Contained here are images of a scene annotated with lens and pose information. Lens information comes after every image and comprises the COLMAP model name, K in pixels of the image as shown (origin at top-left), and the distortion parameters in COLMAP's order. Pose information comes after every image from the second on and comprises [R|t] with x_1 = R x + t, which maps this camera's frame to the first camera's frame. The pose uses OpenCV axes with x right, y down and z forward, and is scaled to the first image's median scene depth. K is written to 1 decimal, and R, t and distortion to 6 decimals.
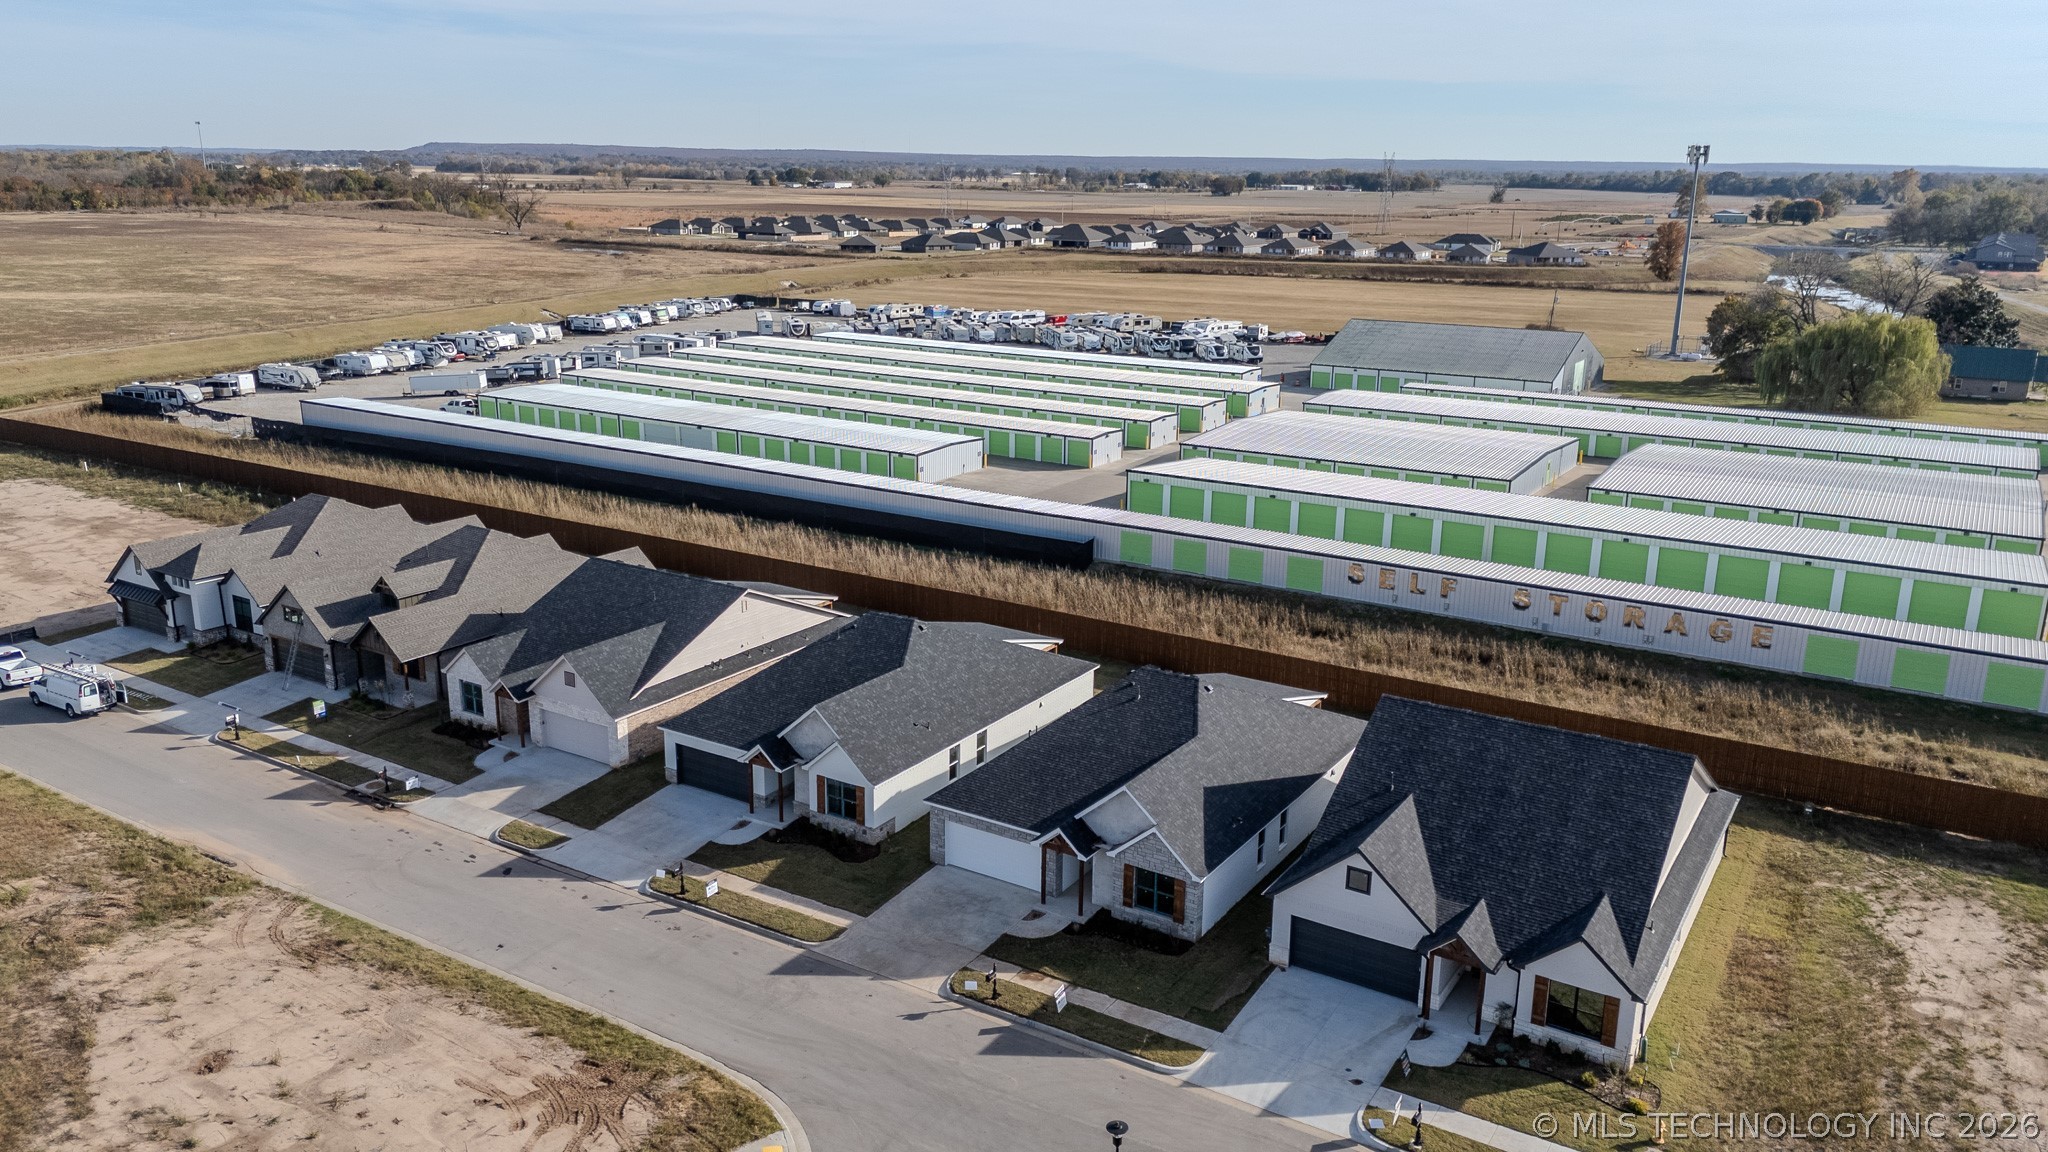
lens RADIAL K [[1507.0, 0, 1012.0], [0, 1507.0, 579.5], [0, 0, 1]] dist [0.056622, -0.044594]
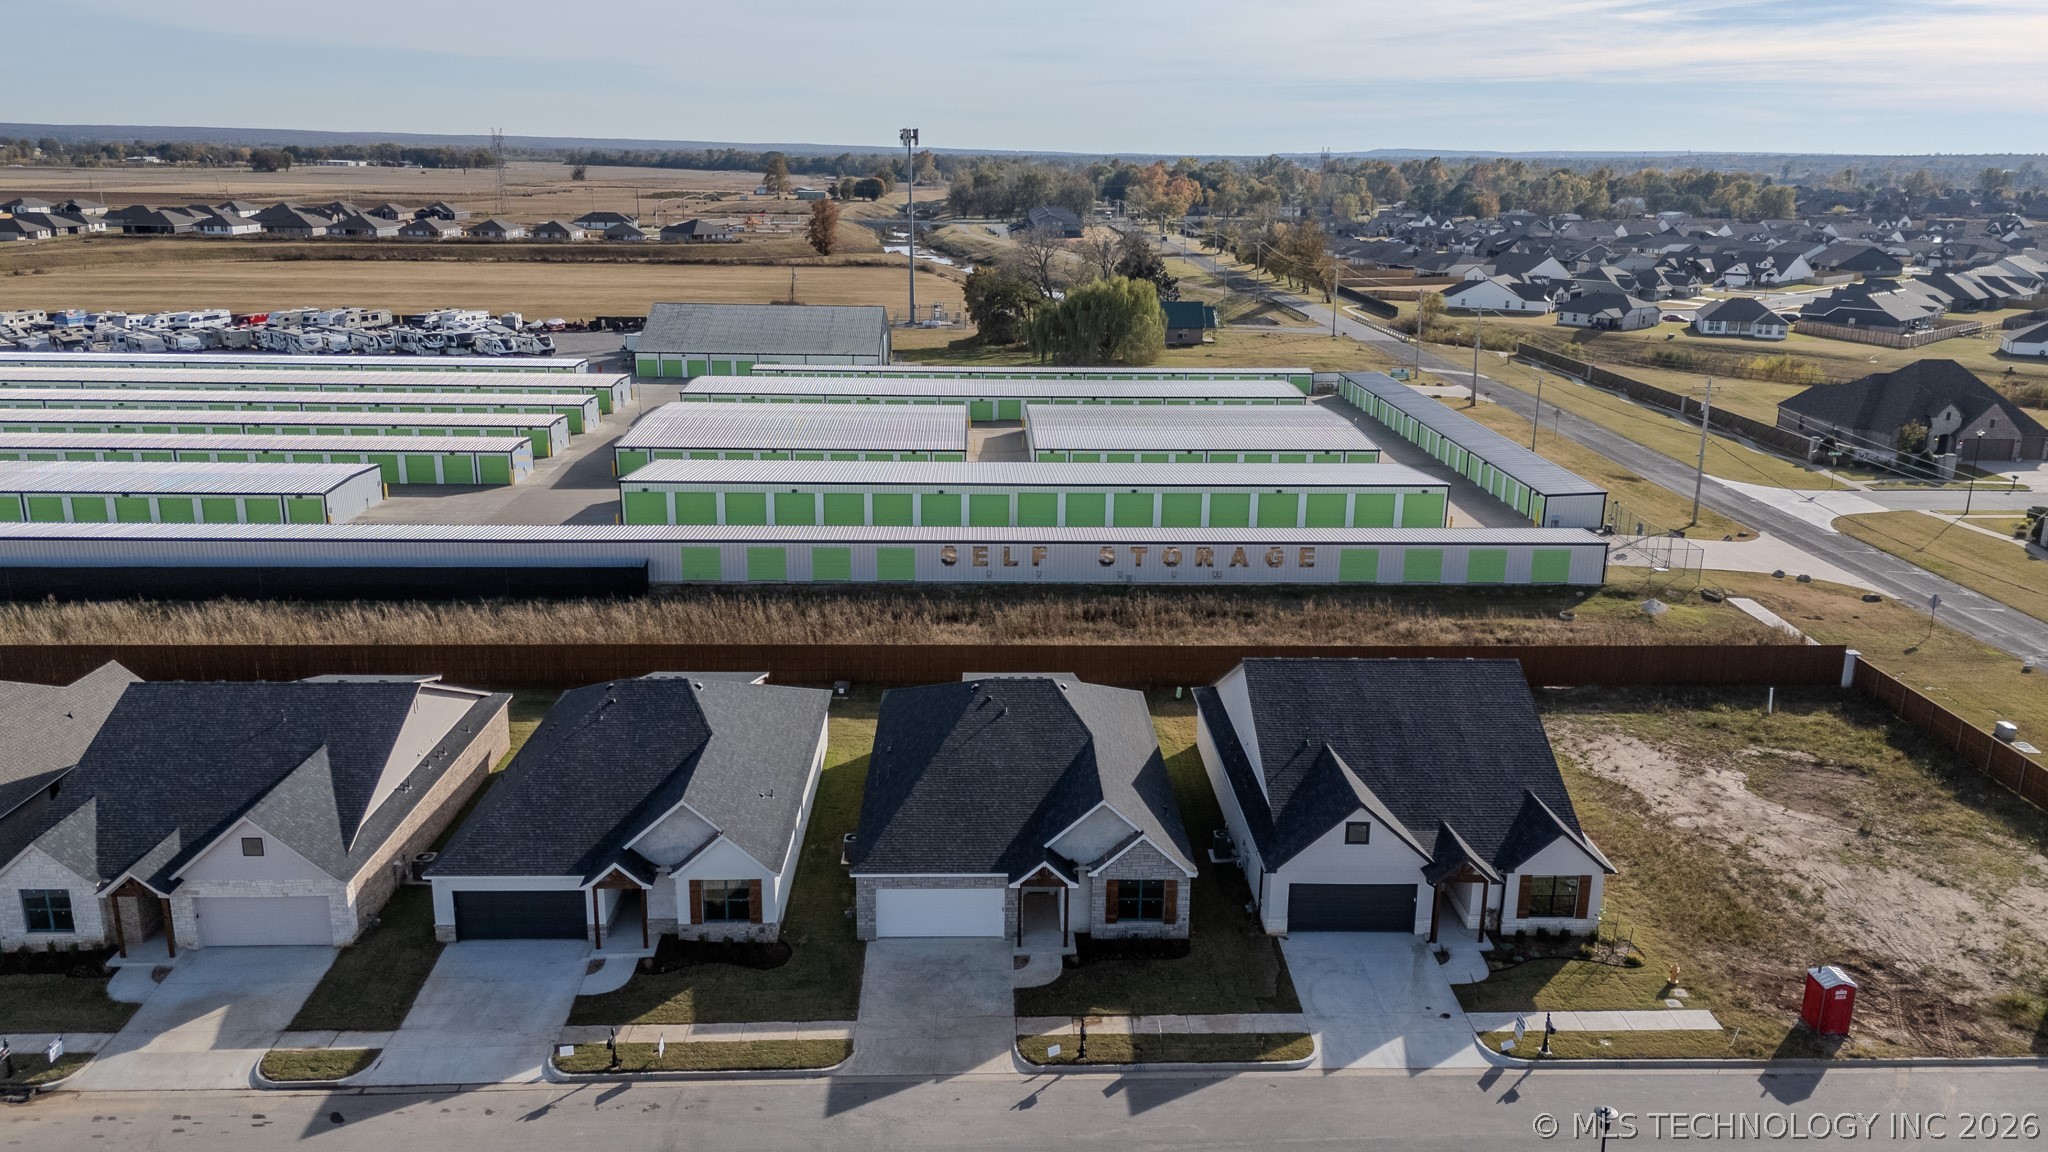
lens RADIAL K [[1507.0, 0, 1021.1], [0, 1507.0, 556.9], [0, 0, 1]] dist [0.056622, -0.044594]
pose [[0.827003, -0.145926, 0.542929, -0.304998], [0.145548, 0.988375, 0.043948, -0.043750], [-0.543031, 0.042677, 0.838628, 0.137926]]
